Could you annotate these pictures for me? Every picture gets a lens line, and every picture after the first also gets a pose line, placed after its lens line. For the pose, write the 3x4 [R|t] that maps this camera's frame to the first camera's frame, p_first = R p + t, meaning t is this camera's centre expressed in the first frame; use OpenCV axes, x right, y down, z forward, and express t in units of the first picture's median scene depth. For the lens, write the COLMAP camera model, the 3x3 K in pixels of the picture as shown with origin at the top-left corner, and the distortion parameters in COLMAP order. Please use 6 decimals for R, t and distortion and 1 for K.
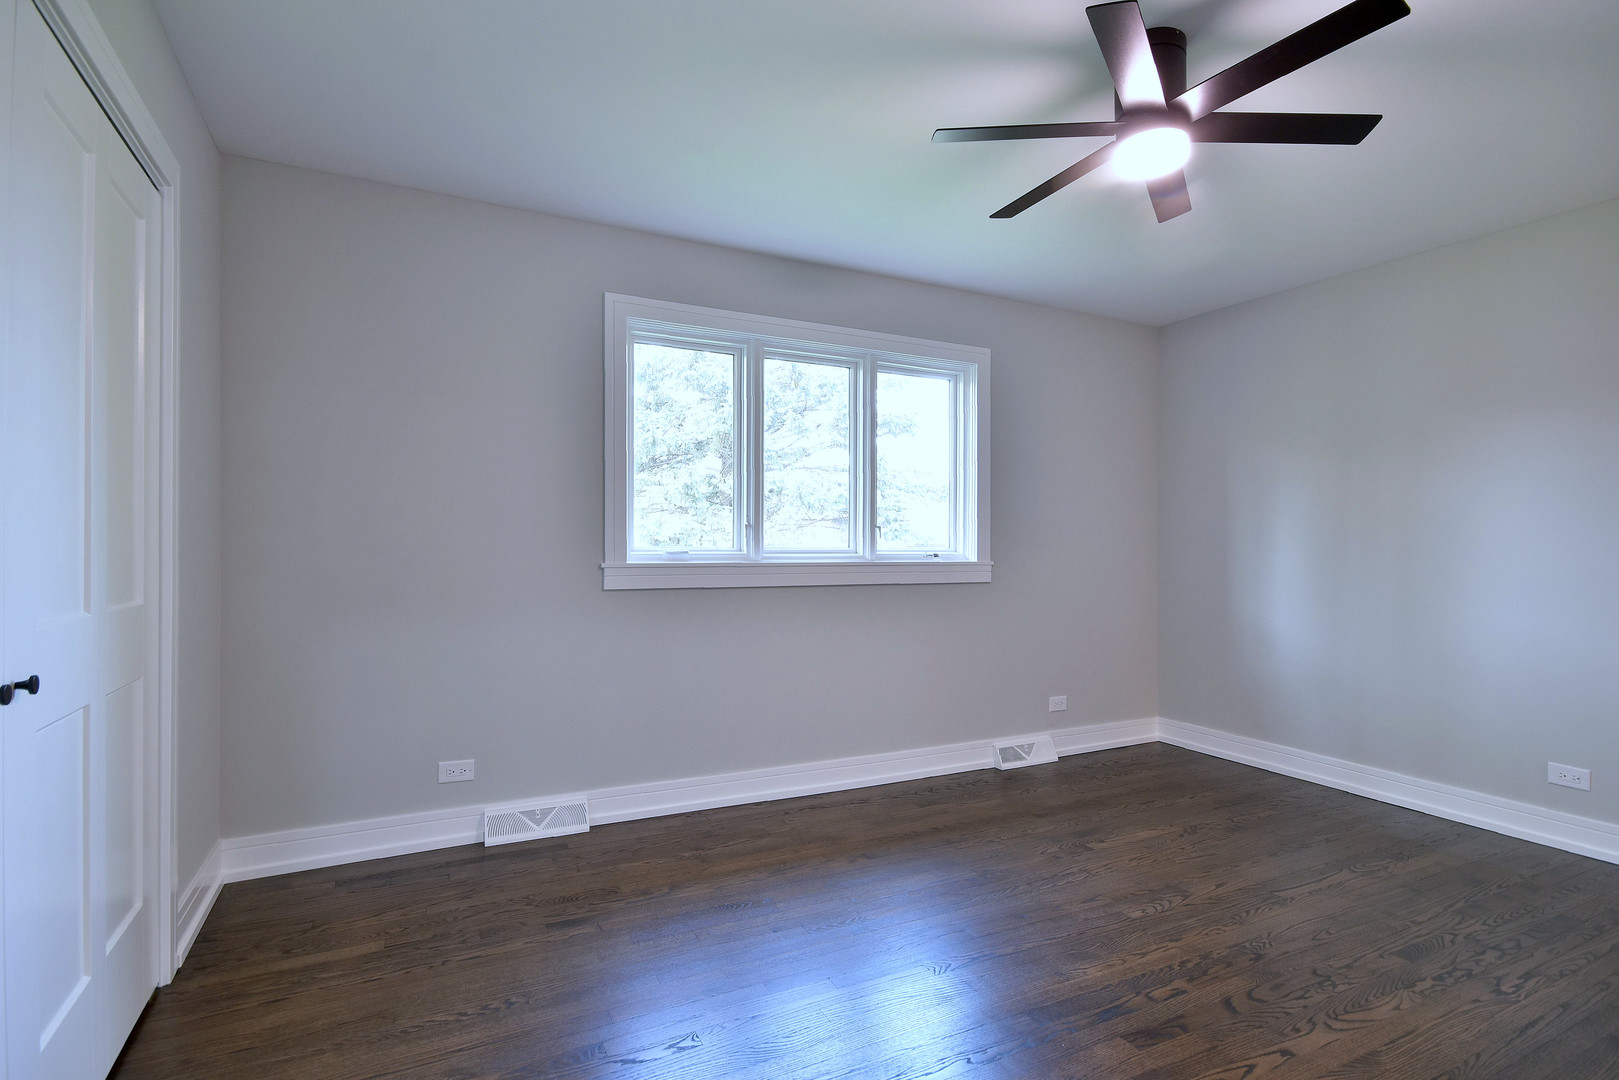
lens RADIAL K [[795.5, 0, 814.1], [0, 795.5, 537.7], [0, 0, 1]] dist [0.014919, -0.000082]
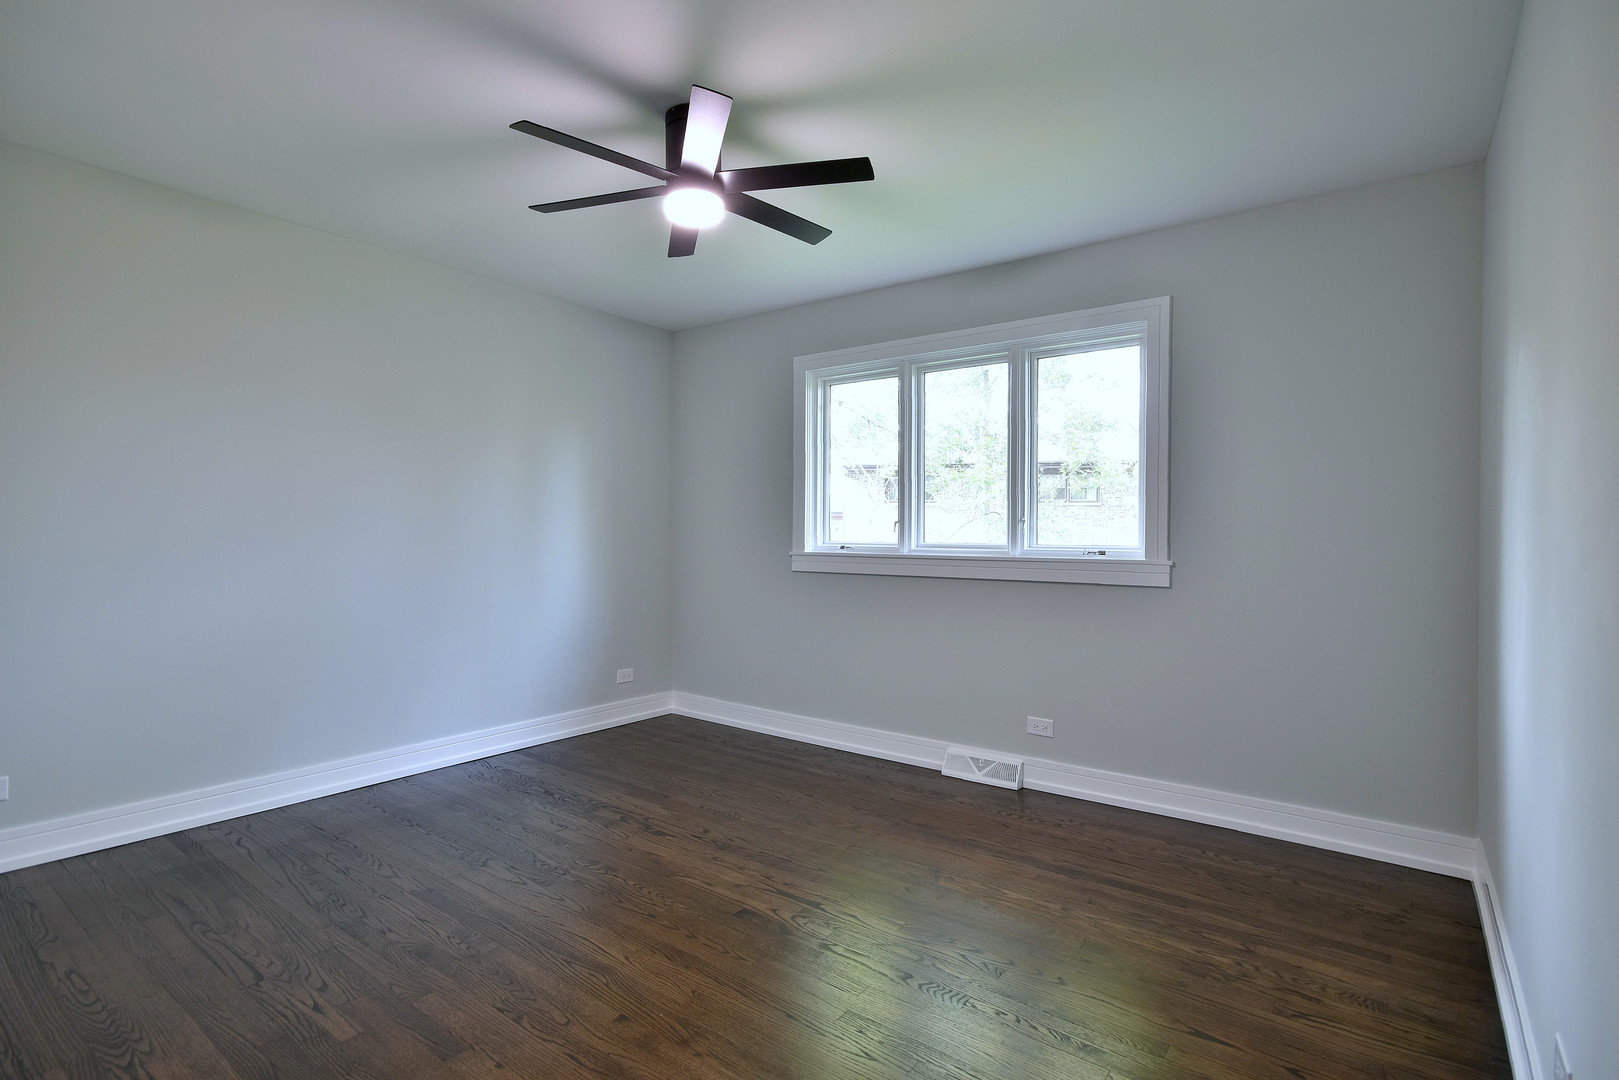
lens RADIAL K [[779.1, 0, 824.4], [0, 779.1, 551.0], [0, 0, 1]] dist [0.009218, -0.000726]
pose [[0.438148, 0.017028, -0.898742, 0.788953], [0.001137, 0.999809, 0.019497, 0.003926], [0.898902, -0.009565, 0.438045, 0.355014]]
